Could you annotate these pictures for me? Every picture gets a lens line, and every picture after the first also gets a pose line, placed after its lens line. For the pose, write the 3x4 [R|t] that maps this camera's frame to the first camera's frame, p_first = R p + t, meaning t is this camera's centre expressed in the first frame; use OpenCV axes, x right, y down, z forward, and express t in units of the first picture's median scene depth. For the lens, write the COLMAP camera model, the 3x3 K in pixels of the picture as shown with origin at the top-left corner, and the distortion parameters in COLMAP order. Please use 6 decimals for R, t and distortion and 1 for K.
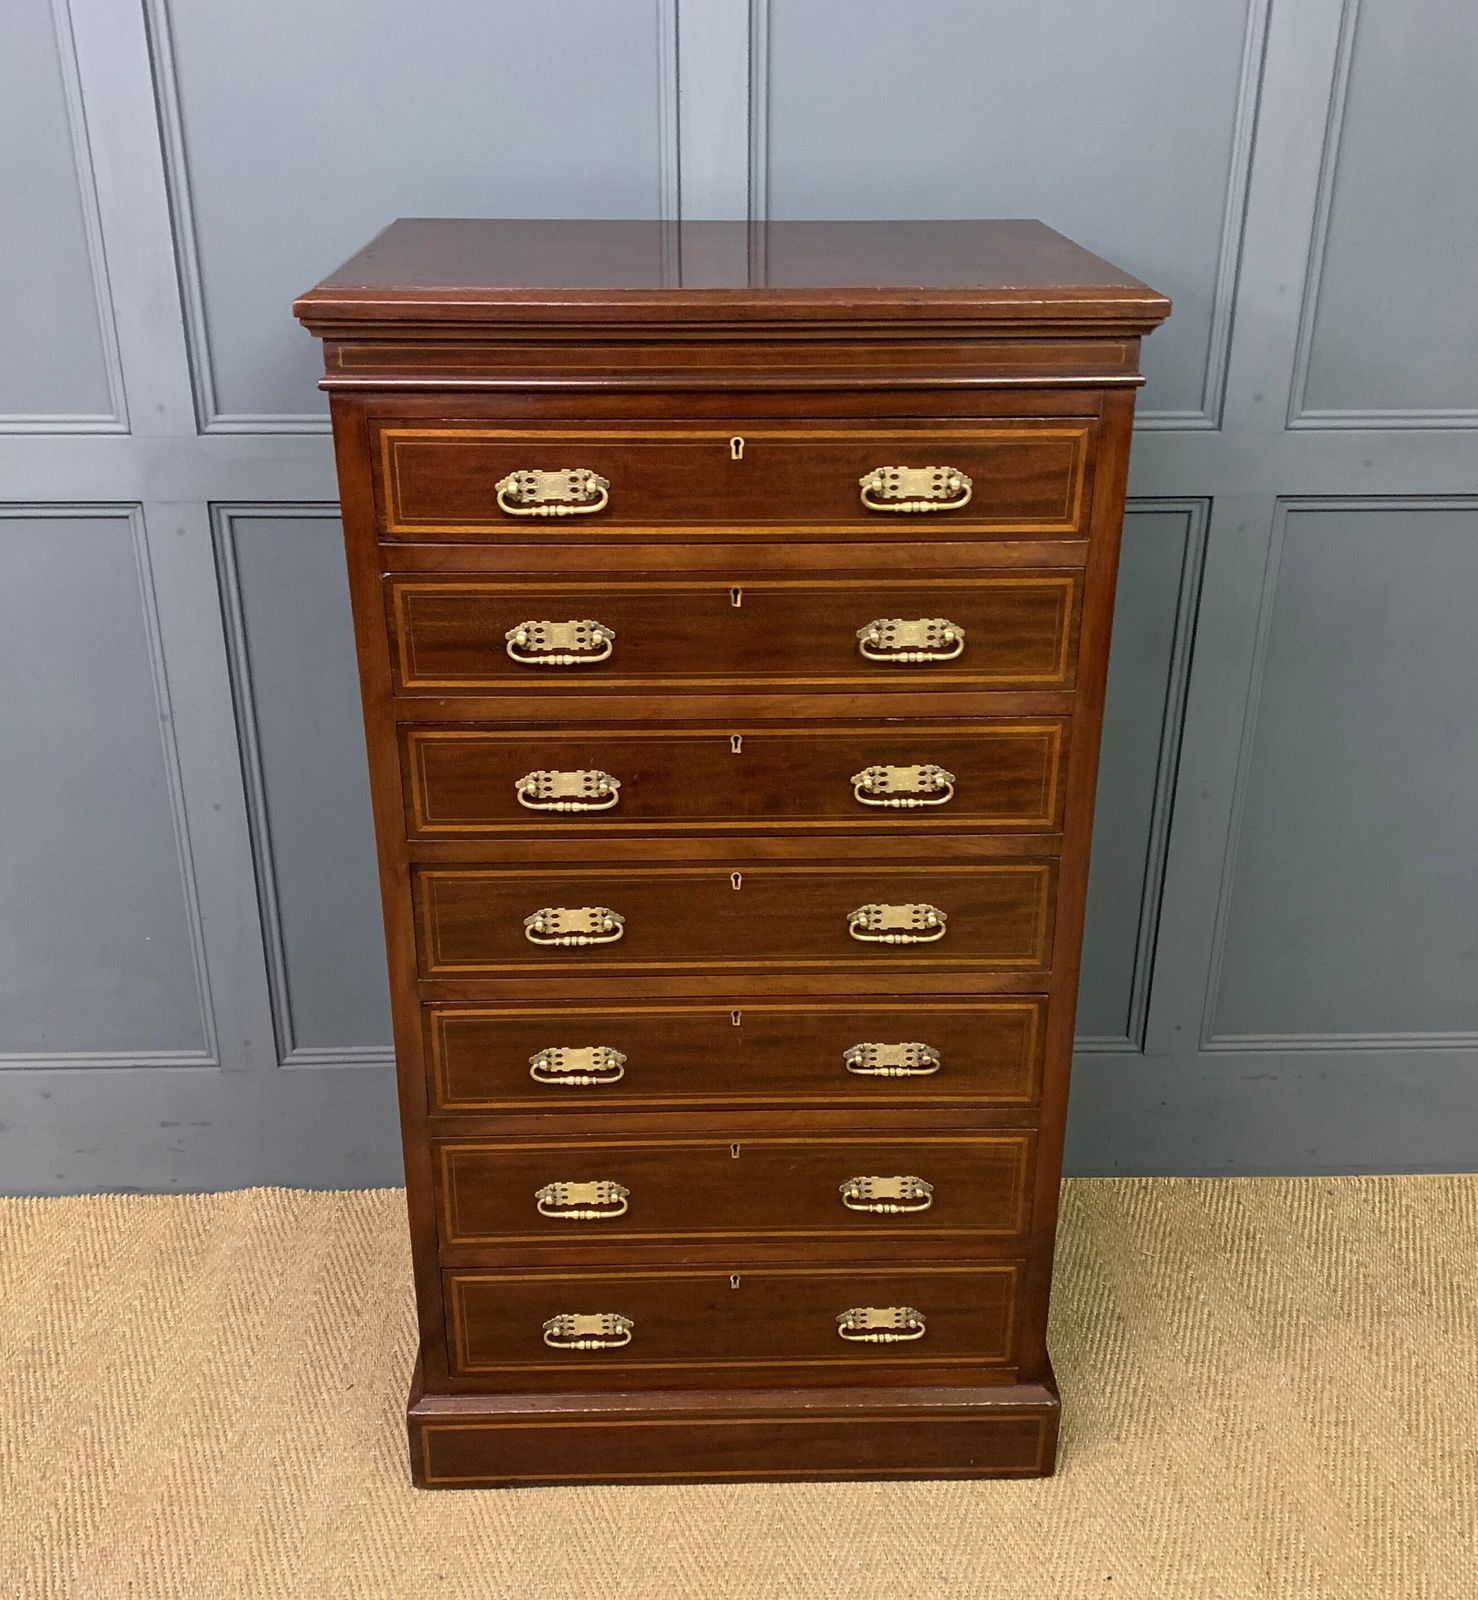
lens RADIAL K [[1692.7, 0, 726.9], [0, 1692.7, 825.0], [0, 0, 1]] dist [0.019367, 0.003273]
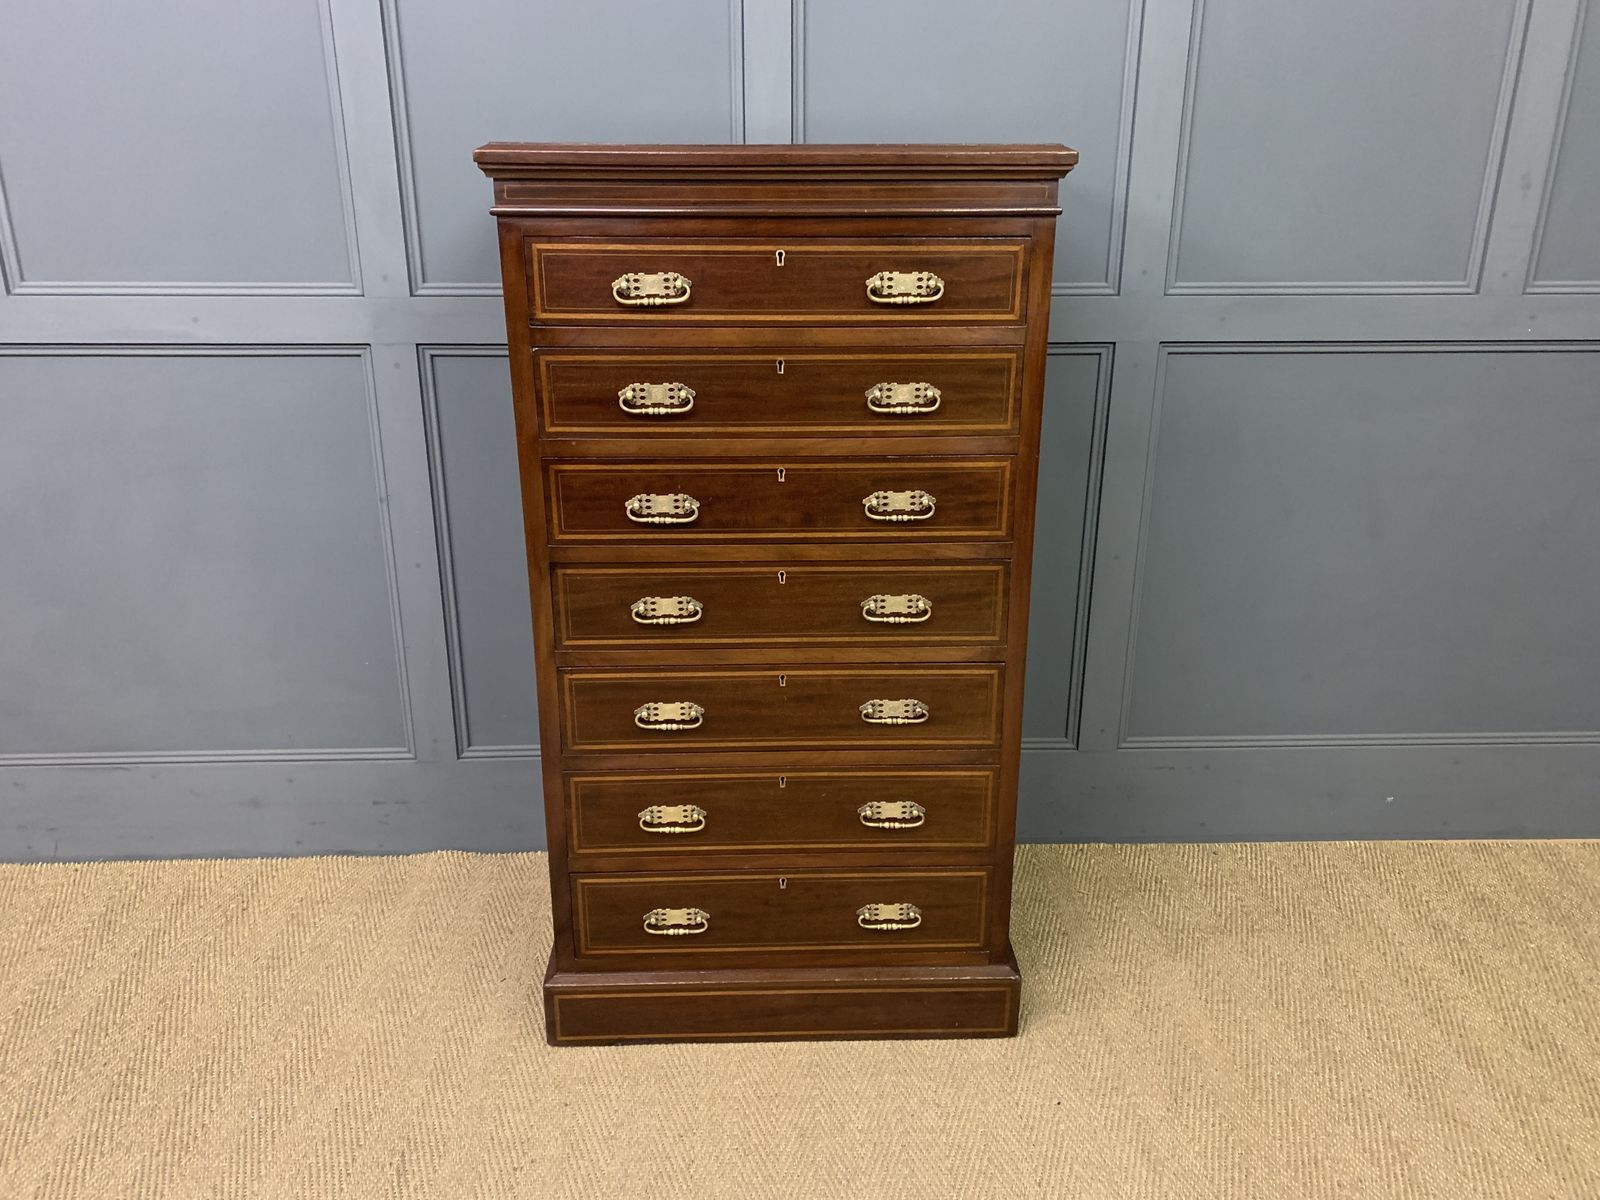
lens RADIAL K [[1187.7, 0, 795.1], [0, 1187.7, 593.5], [0, 0, 1]] dist [0.024042, -0.002161]
pose [[0.999991, -0.001790, 0.003829, 0.011104], [0.002126, 0.995978, -0.089573, 0.118139], [-0.003654, 0.089580, 0.995973, 0.014816]]
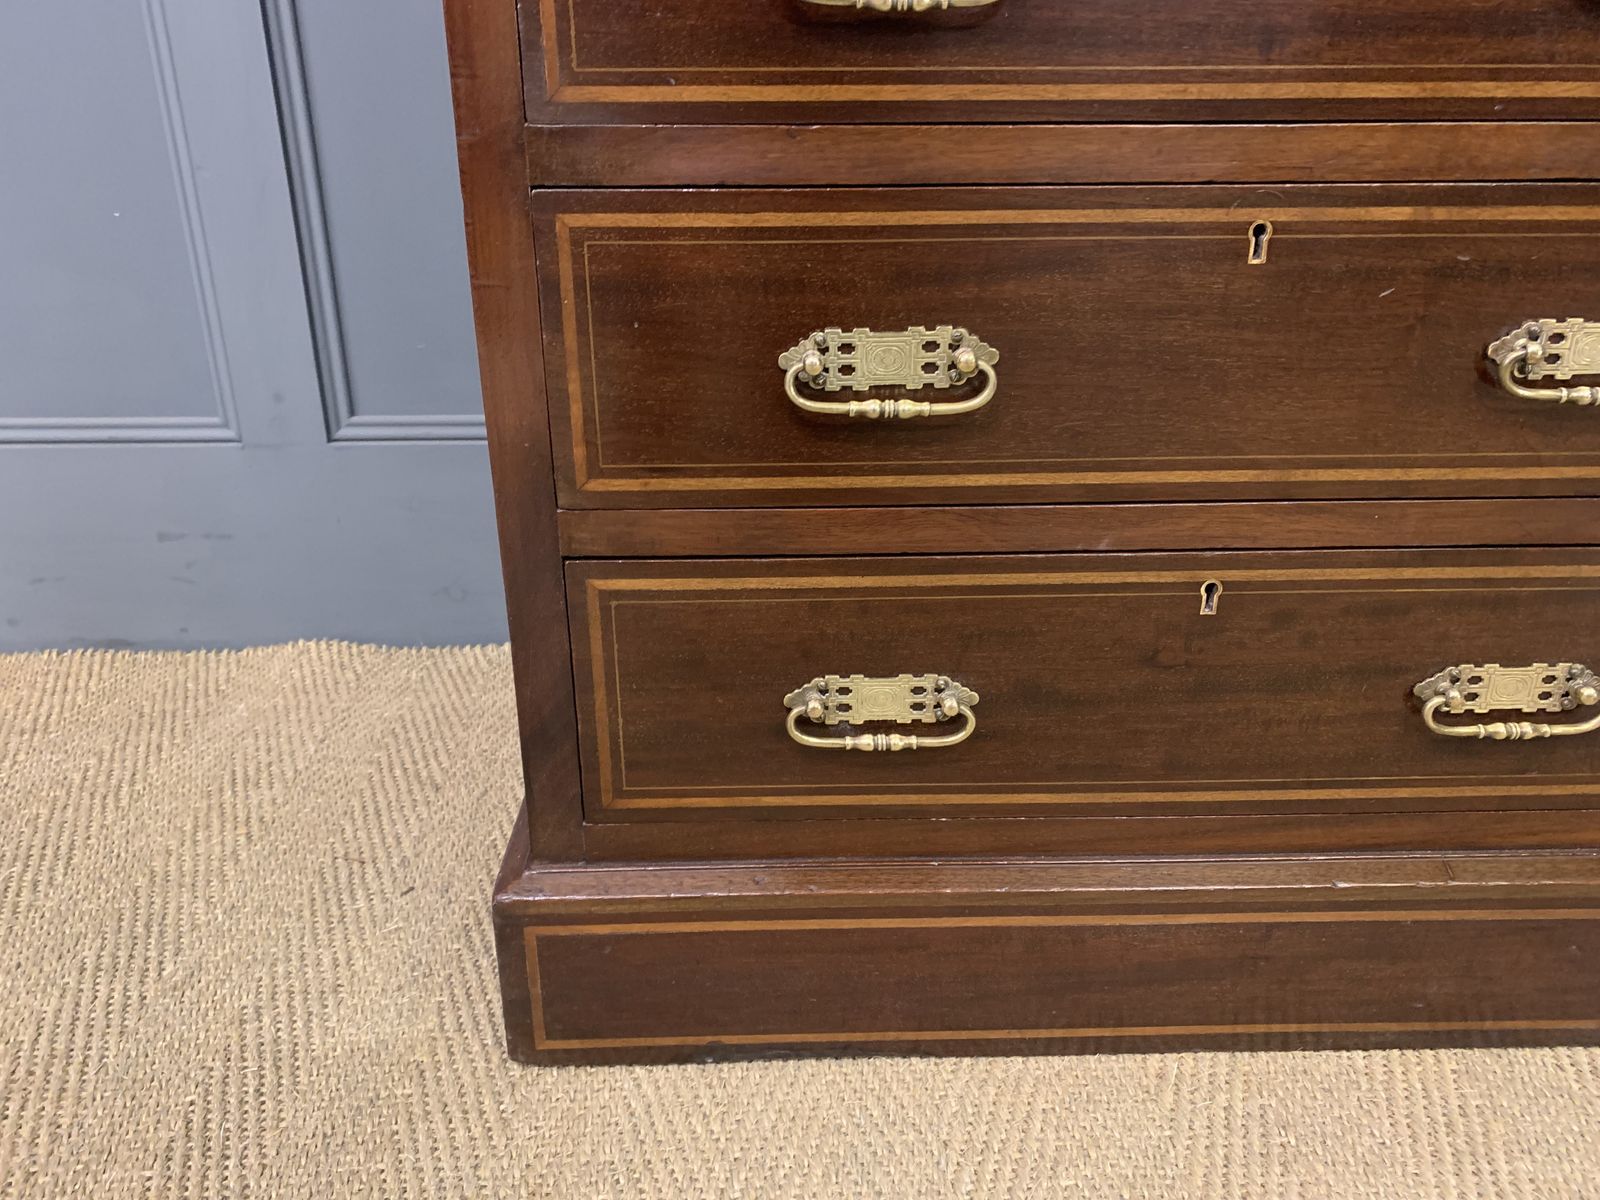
lens RADIAL K [[1206.2, 0, 793.8], [0, 1206.2, 608.5], [0, 0, 1]] dist [0.013864, 0.001519]
pose [[0.999994, -0.003469, 0.000516, -0.104139], [0.003480, 0.999715, -0.023602, 0.272738], [-0.000434, 0.023604, 0.999721, 0.659401]]
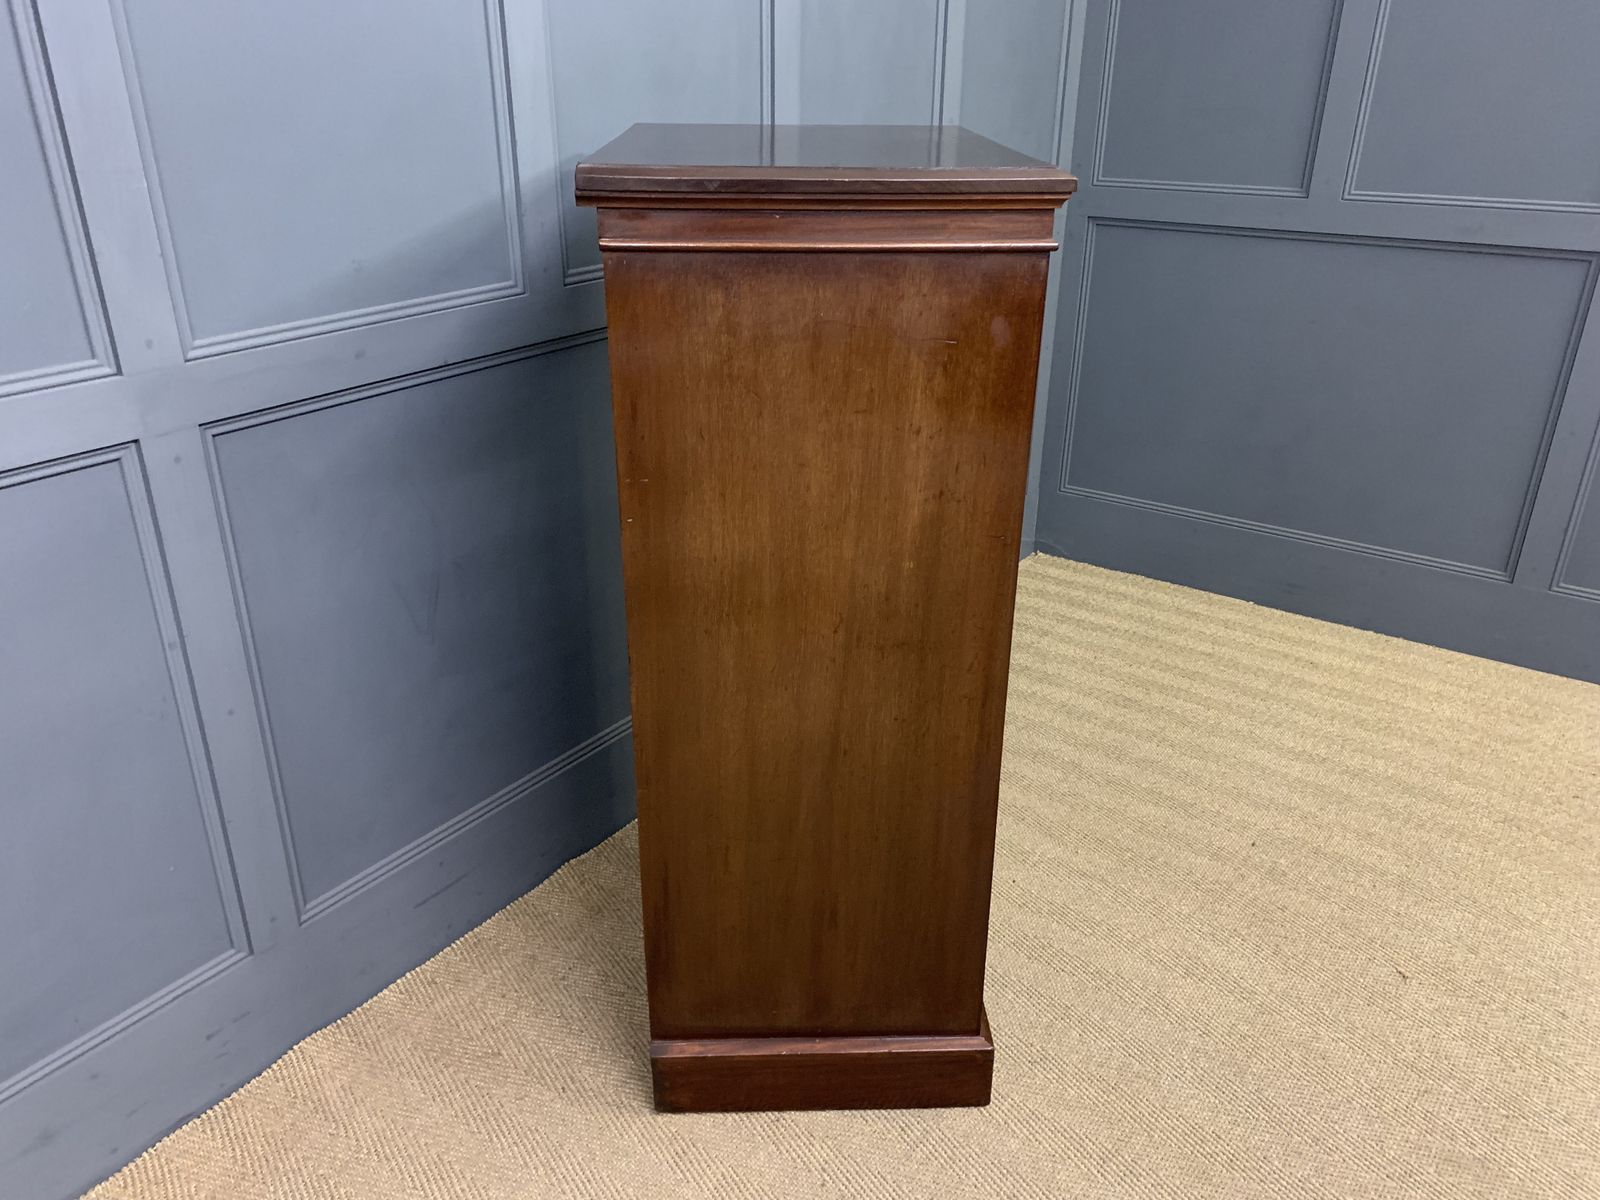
lens RADIAL K [[1231.3, 0, 721.9], [0, 1231.3, 627.4], [0, 0, 1]] dist [0.028059, -0.000945]
pose [[0.638369, -0.342427, 0.689369, -0.716978], [0.329637, 0.930934, 0.157168, -0.093070], [-0.695575, 0.126911, 0.707156, 0.264600]]
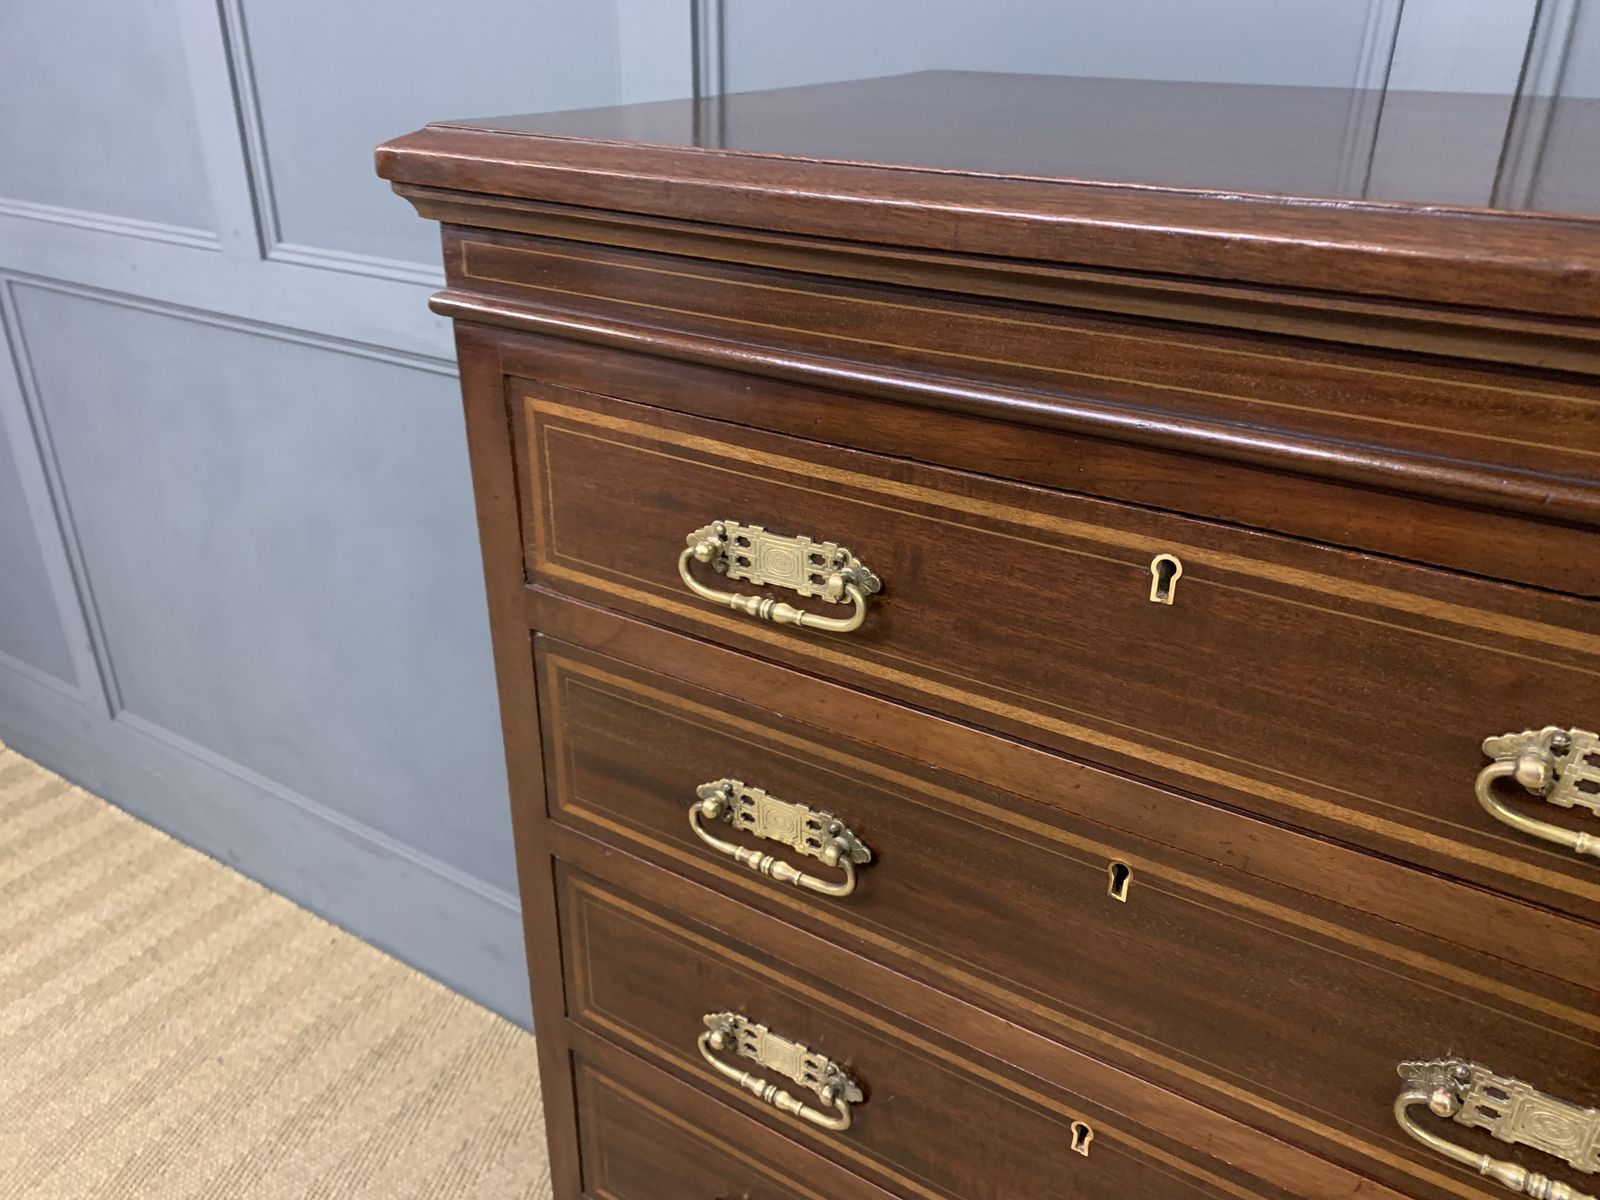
lens RADIAL K [[1187.7, 0, 795.1], [0, 1187.7, 593.5], [0, 0, 1]] dist [0.024042, -0.002161]
pose [[0.828985, 0.245078, -0.502714, 0.060369], [-0.244036, 0.967298, 0.069147, -0.169442], [0.503220, 0.065359, 0.861683, 0.552178]]
